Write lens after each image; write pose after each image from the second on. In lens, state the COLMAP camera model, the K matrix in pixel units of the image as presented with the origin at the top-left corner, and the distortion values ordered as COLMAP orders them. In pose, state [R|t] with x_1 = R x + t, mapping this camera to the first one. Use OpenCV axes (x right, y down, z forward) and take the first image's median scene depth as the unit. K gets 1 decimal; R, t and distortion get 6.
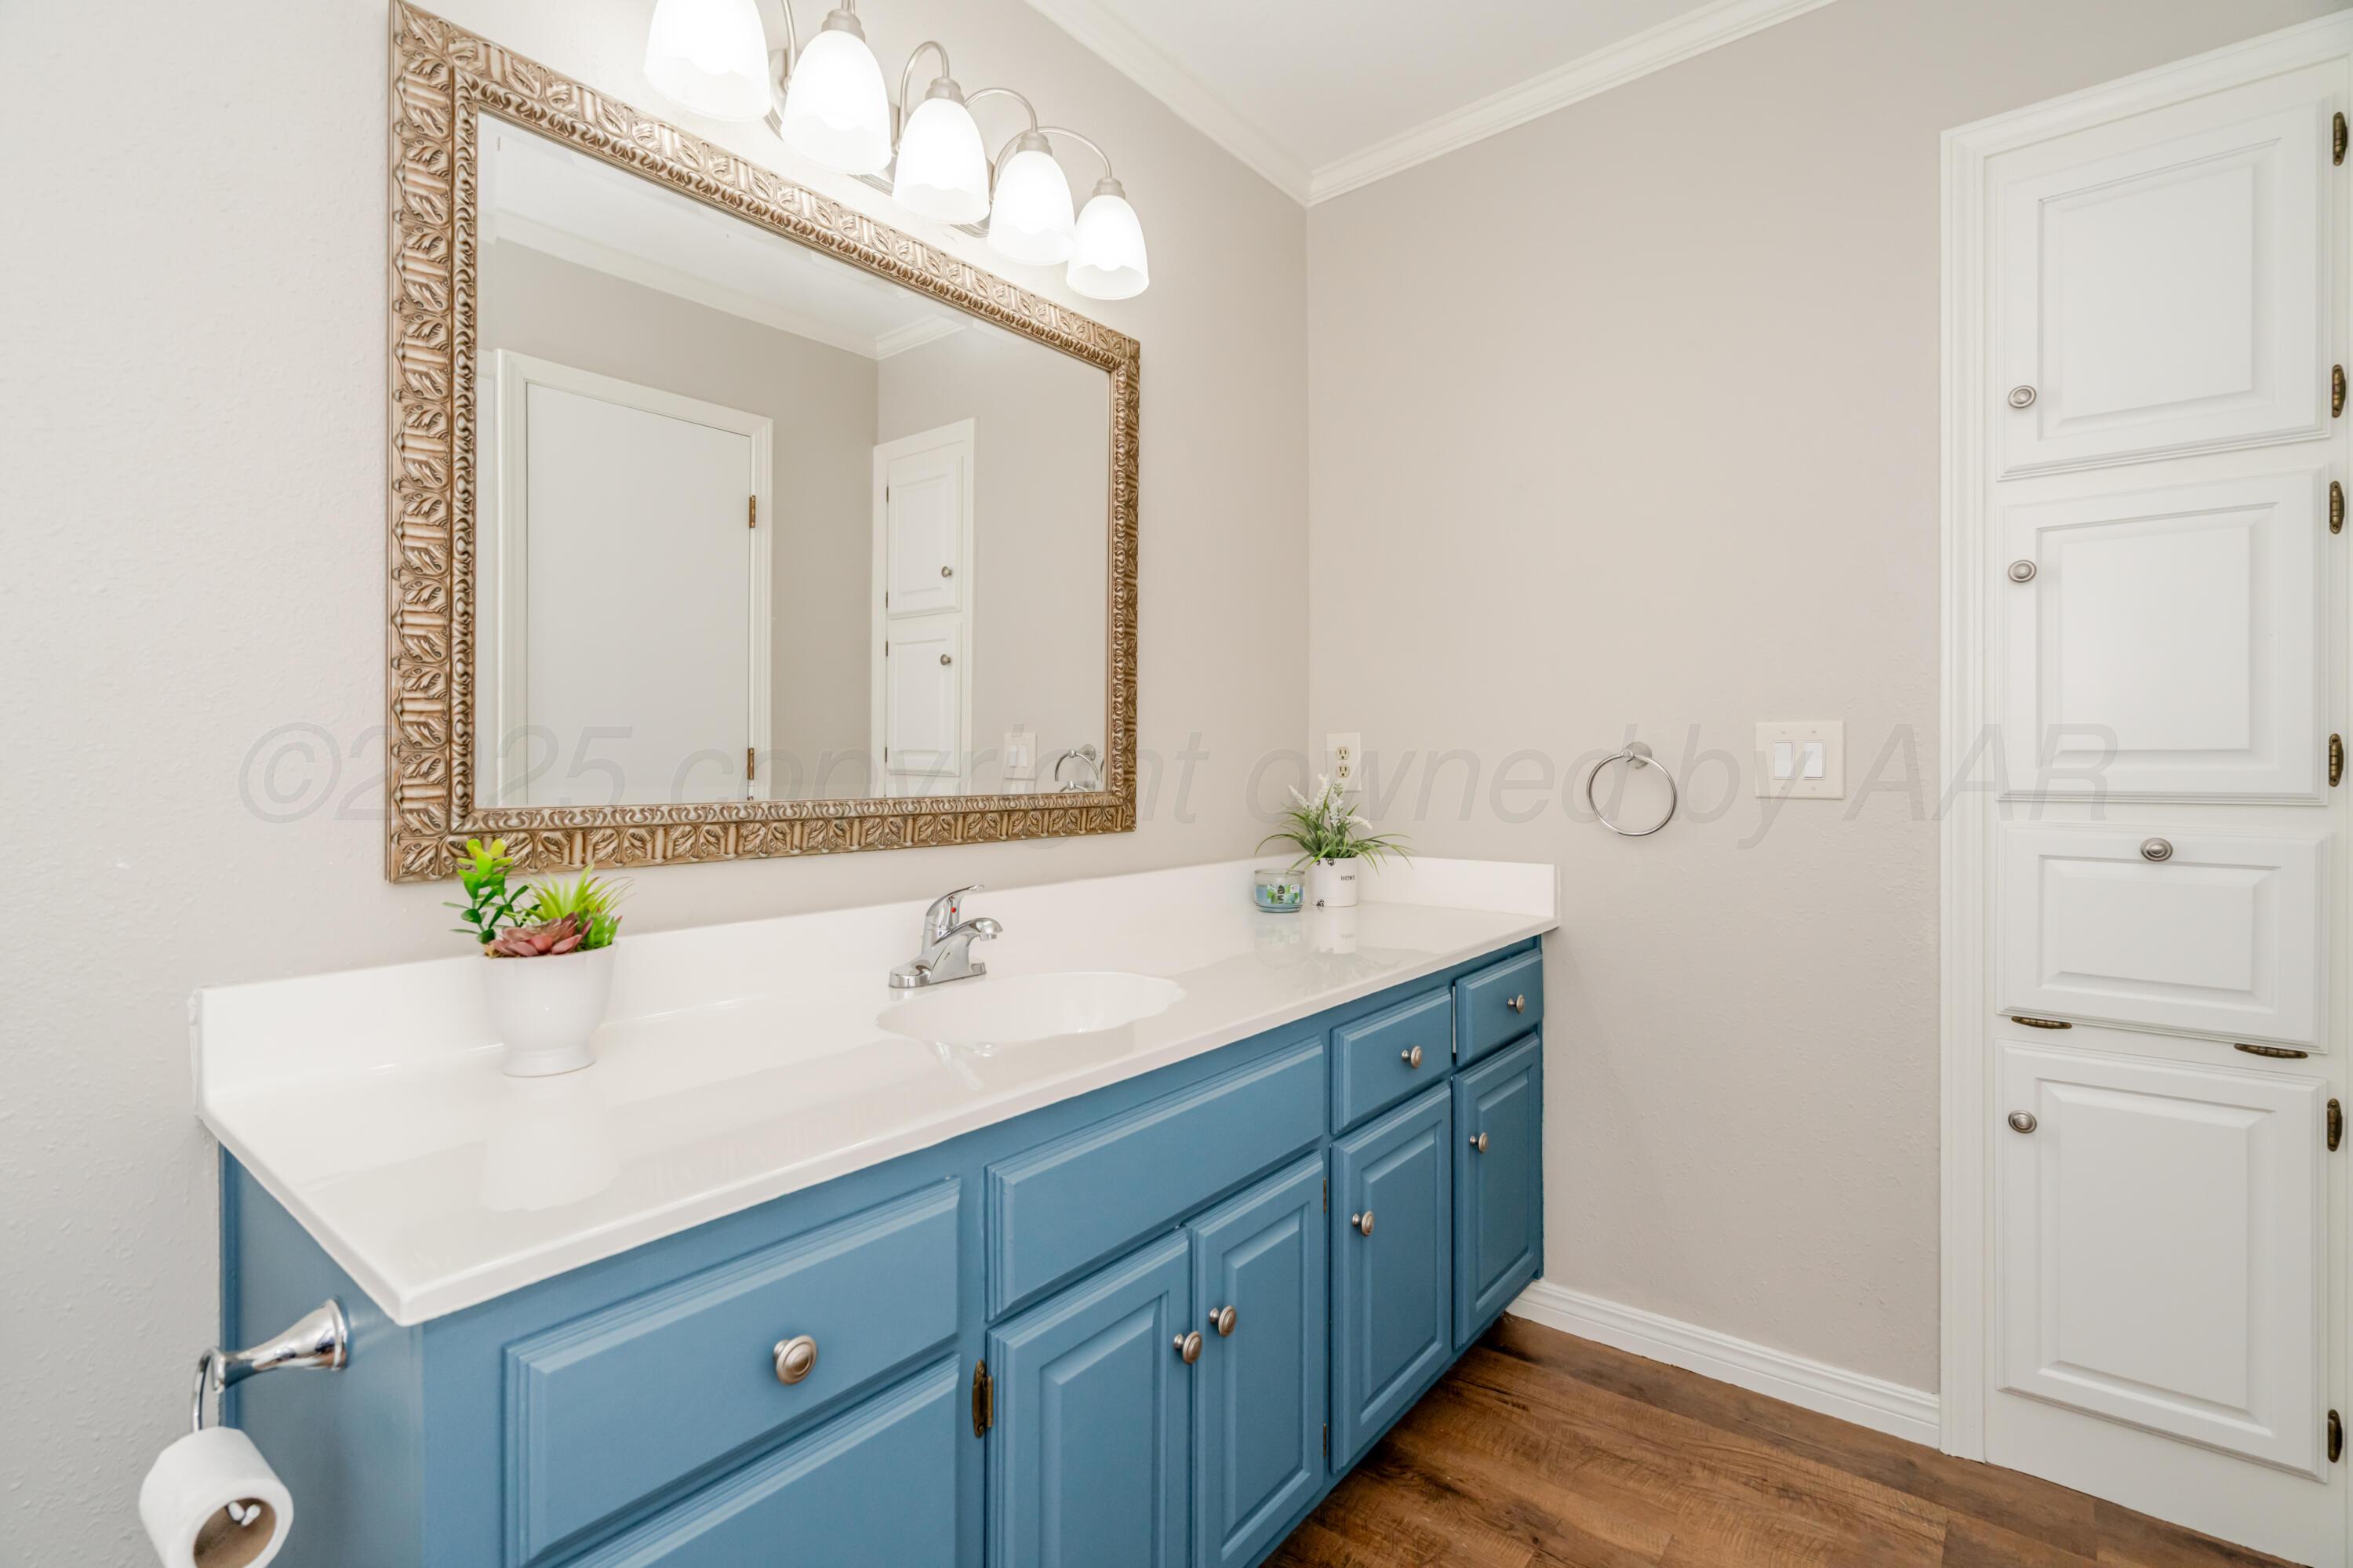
lens RADIAL K [[1084.0, 0, 1167.4], [0, 1084.0, 773.8], [0, 0, 1]] dist [-0.005247, 0.003021]
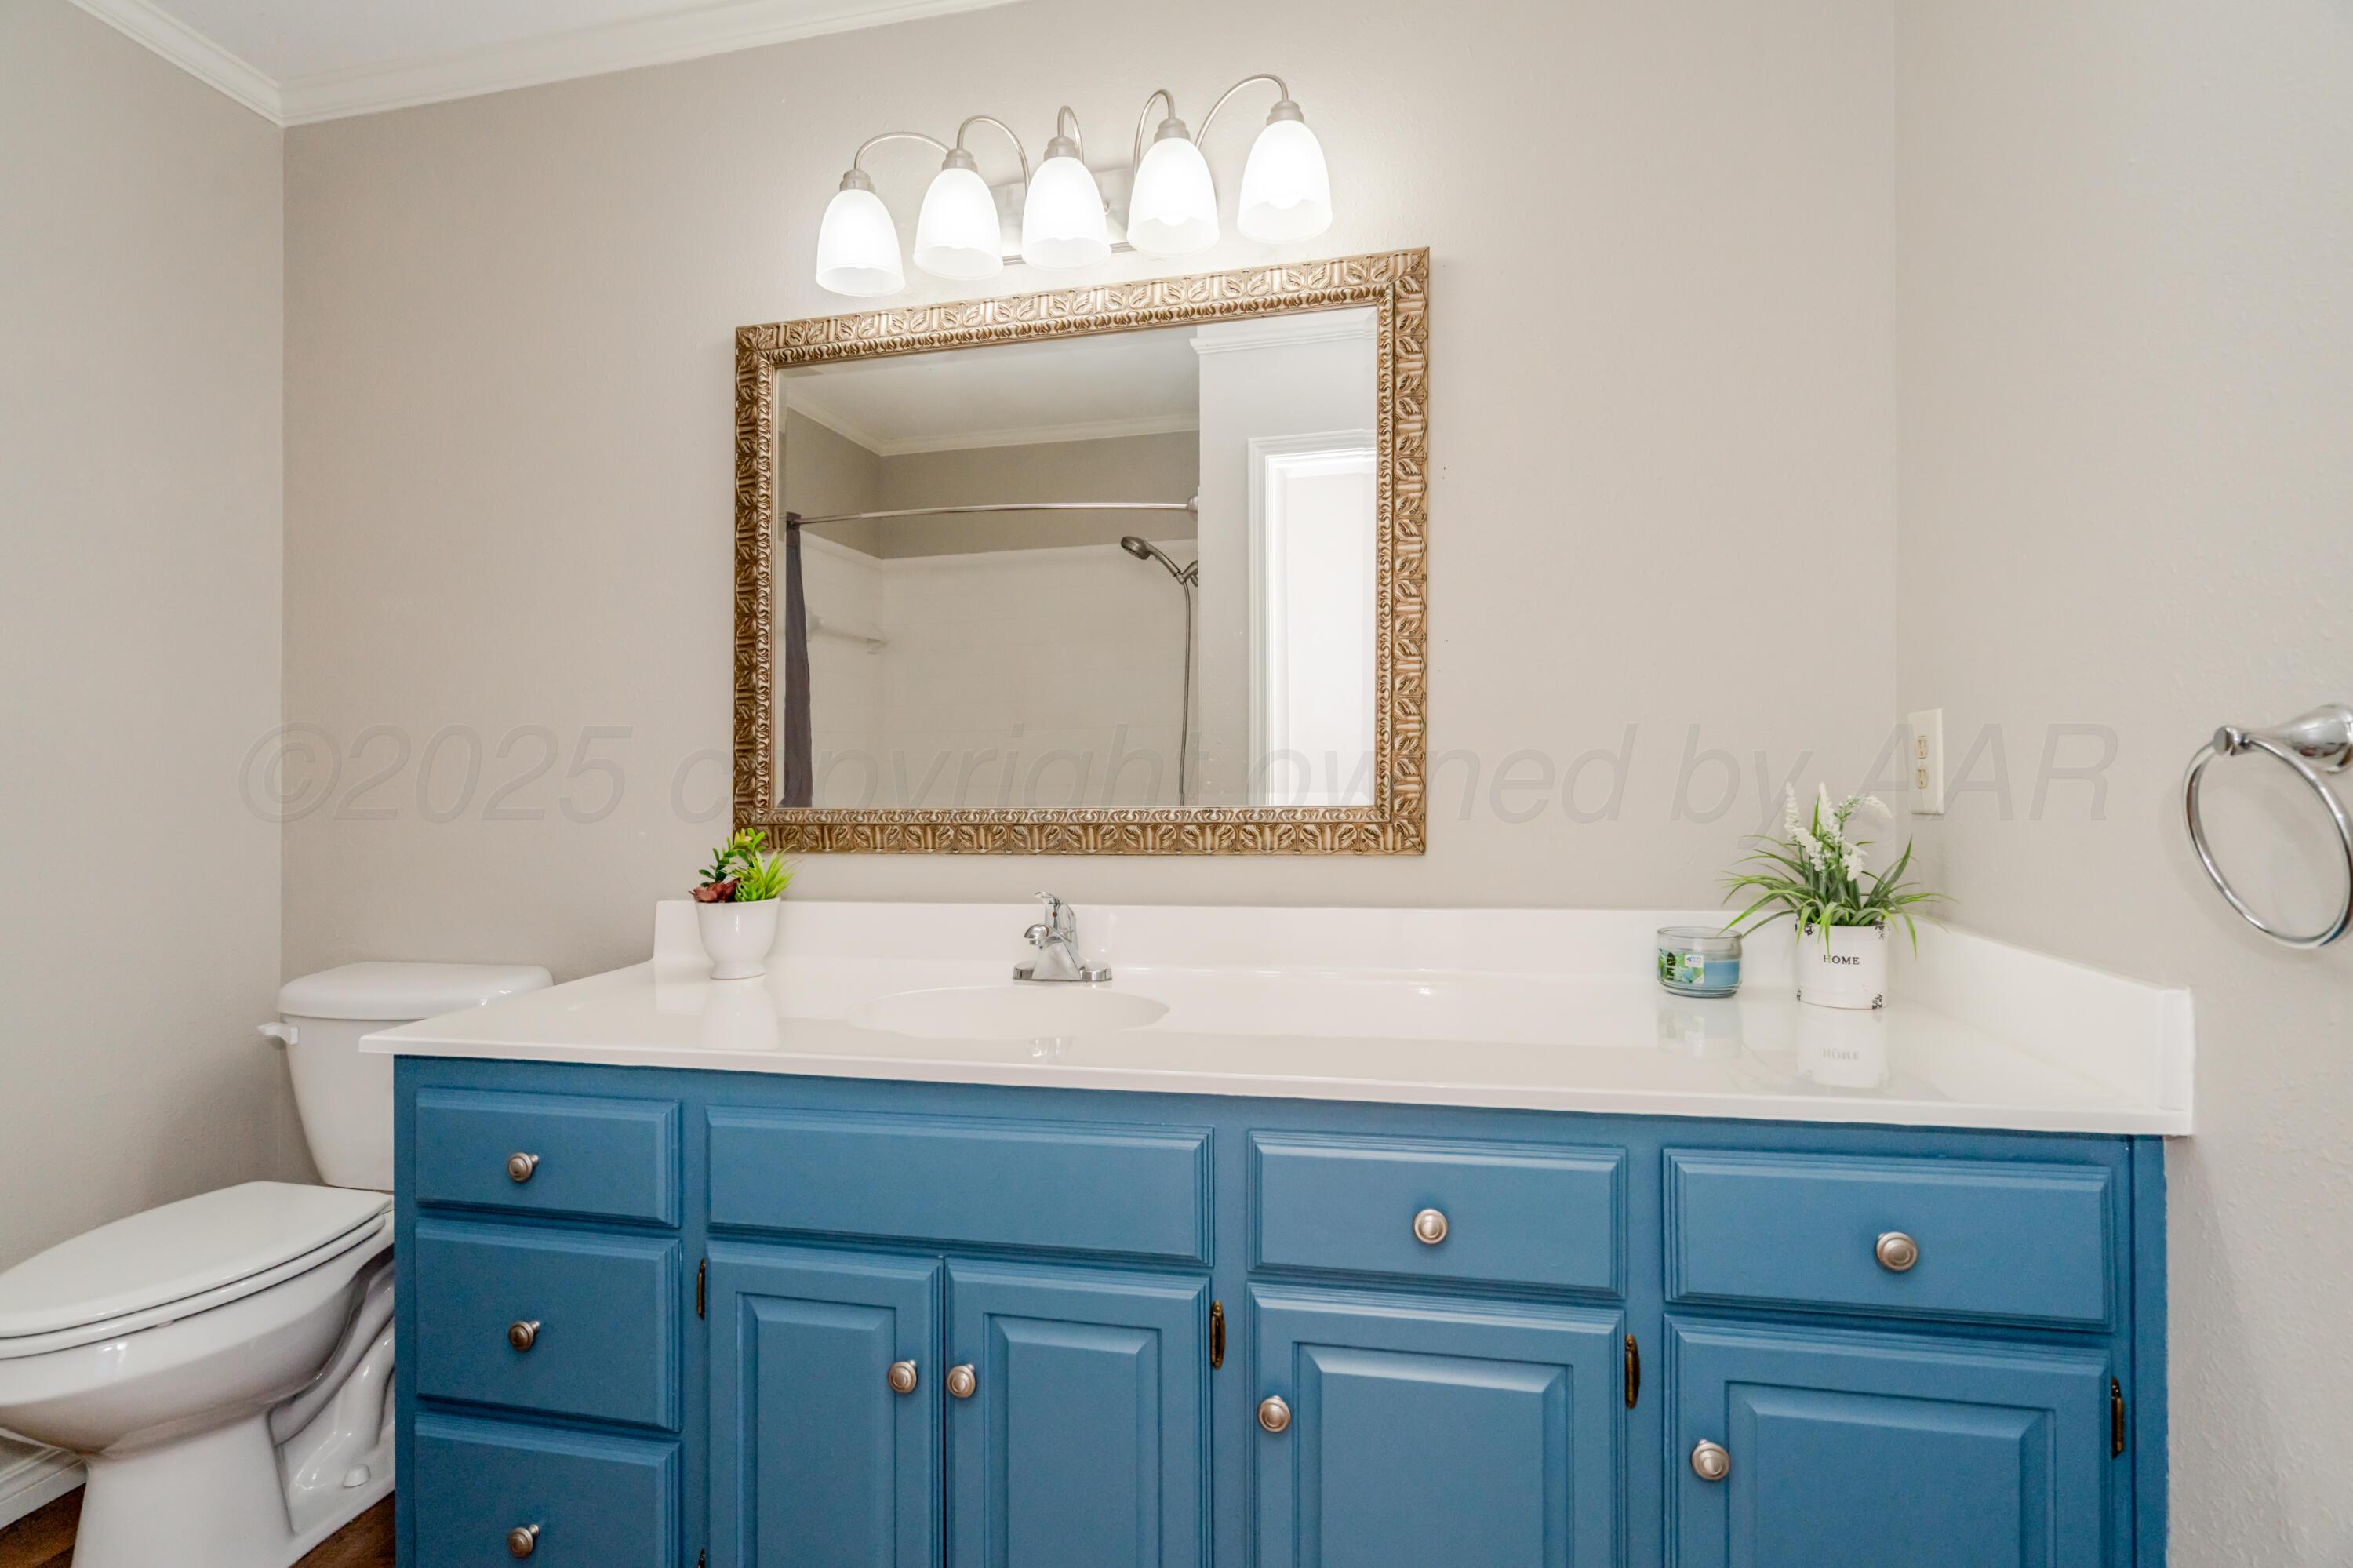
lens RADIAL K [[1084.0, 0, 1172.2], [0, 1084.0, 774.6], [0, 0, 1]] dist [-0.005247, 0.003021]
pose [[0.447596, 0.000232, -0.894236, 0.762458], [0.008854, 0.999950, 0.004691, -0.016174], [0.894192, -0.010017, 0.447572, 0.585992]]
